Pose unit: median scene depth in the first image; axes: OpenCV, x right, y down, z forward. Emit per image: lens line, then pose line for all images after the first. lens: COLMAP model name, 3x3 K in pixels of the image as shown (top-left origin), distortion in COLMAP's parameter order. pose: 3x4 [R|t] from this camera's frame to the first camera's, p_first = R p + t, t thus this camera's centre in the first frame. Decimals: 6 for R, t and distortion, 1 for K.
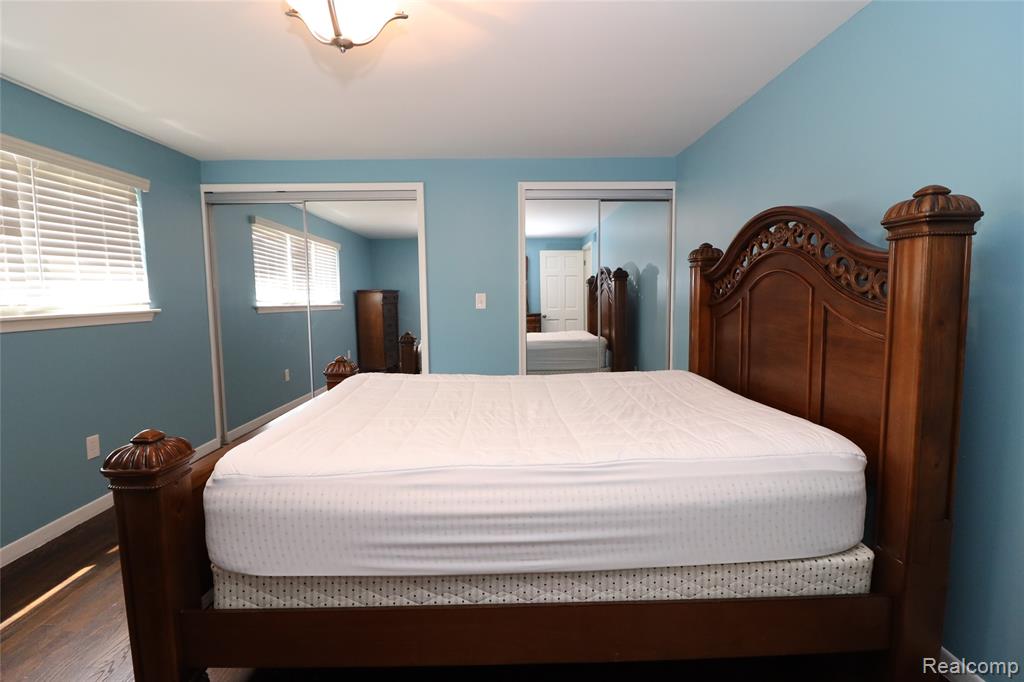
lens RADIAL K [[484.1, 0, 521.8], [0, 484.1, 325.9], [0, 0, 1]] dist [-0.015307, 0.001514]
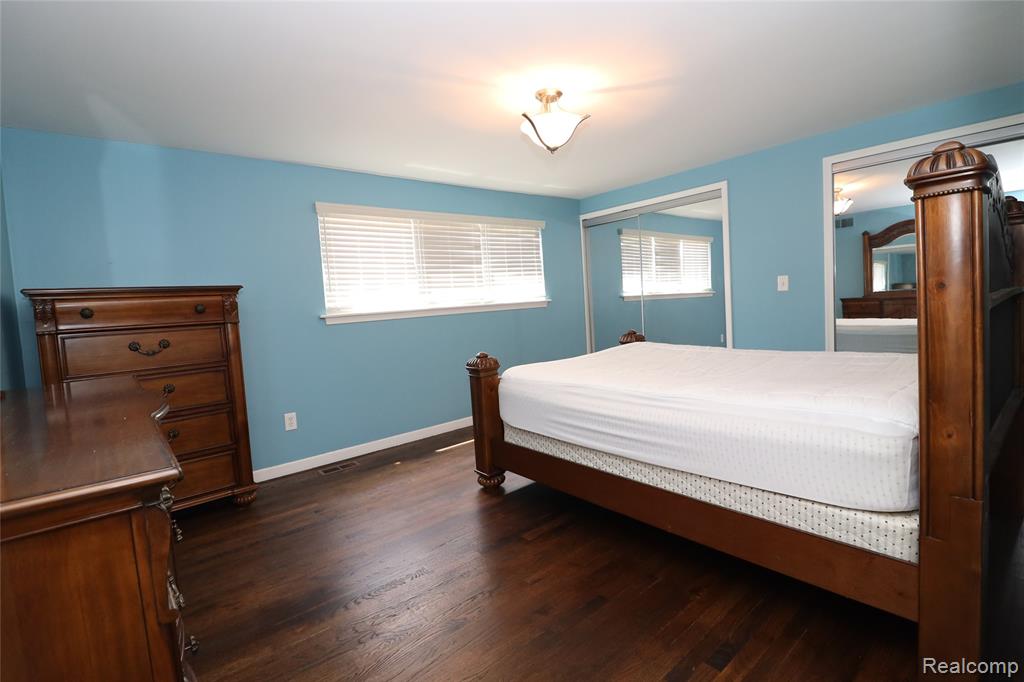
lens RADIAL K [[484.1, 0, 518.5], [0, 484.1, 337.5], [0, 0, 1]] dist [-0.015307, 0.001514]
pose [[0.618643, 0.030642, -0.785074, 0.489139], [0.003708, 0.999114, 0.041919, 0.025897], [0.785663, -0.028844, 0.617982, -0.110243]]
